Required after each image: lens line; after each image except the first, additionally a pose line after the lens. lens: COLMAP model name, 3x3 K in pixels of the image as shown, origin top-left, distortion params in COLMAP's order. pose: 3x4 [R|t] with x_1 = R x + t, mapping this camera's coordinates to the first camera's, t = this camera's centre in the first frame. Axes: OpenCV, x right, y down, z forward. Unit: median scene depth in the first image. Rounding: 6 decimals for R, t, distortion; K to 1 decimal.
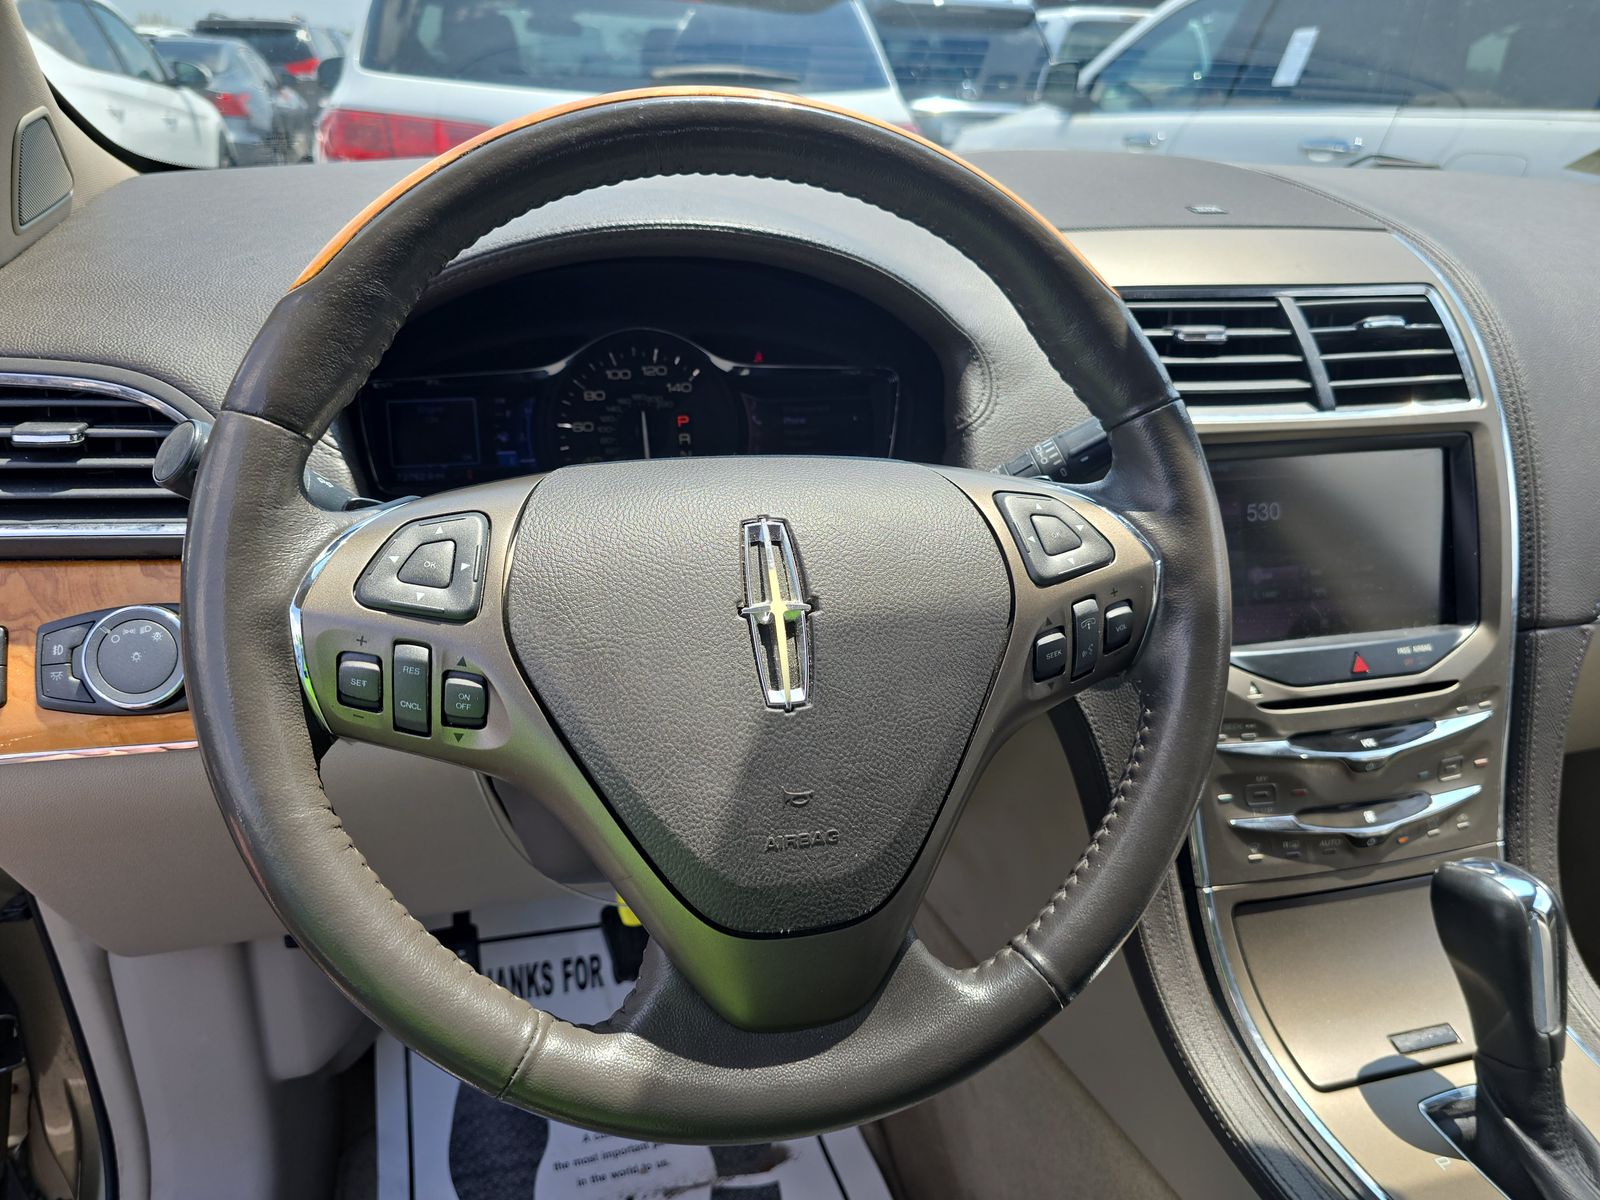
lens RADIAL K [[1104.4, 0, 796.9], [0, 1104.4, 596.7], [0, 0, 1]] dist [0.029722, -0.028211]
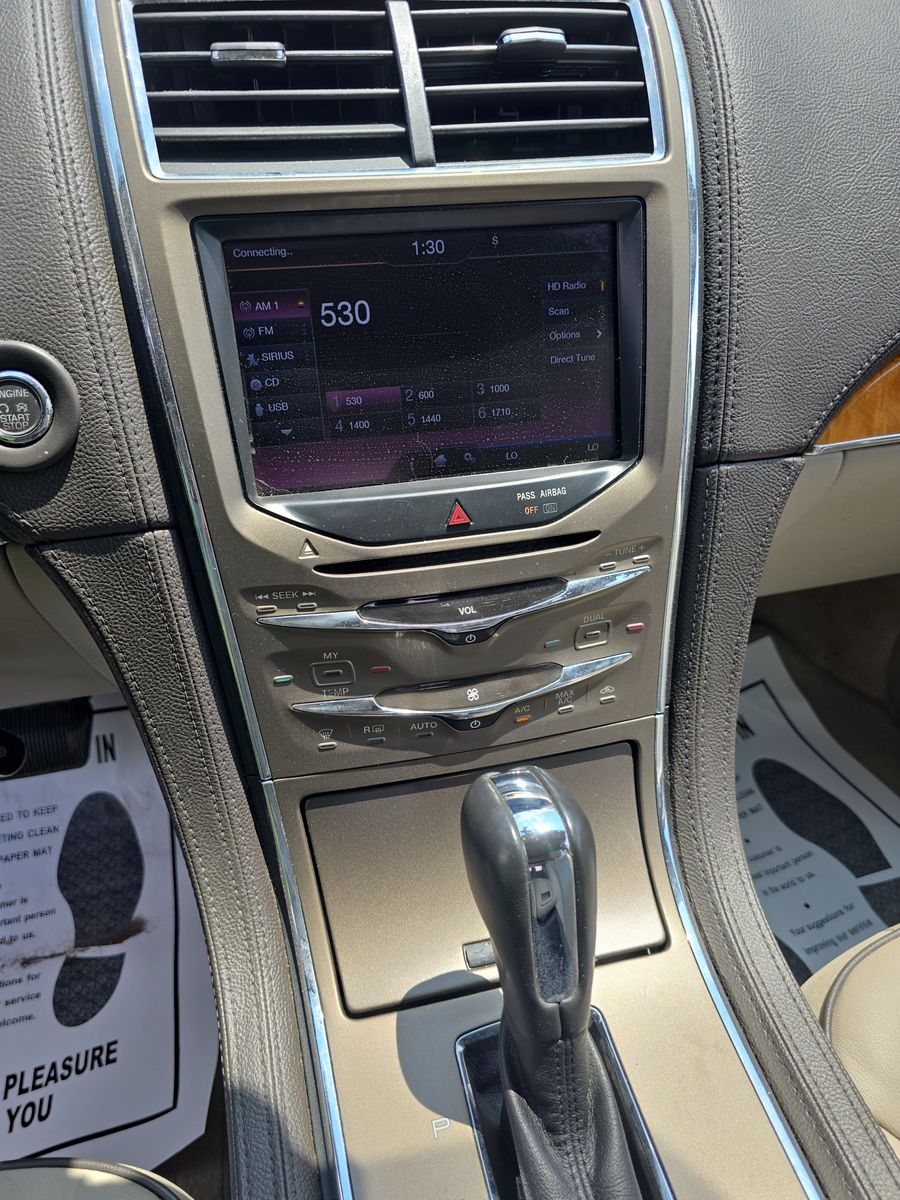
lens RADIAL K [[828.3, 0, 449.4], [0, 828.3, 598.1], [0, 0, 1]] dist [0.029722, -0.028211]
pose [[0.999206, -0.001237, -0.039819, 0.514739], [0.010036, 0.975096, 0.221557, -0.012019], [0.038553, -0.221780, 0.974334, 0.401327]]
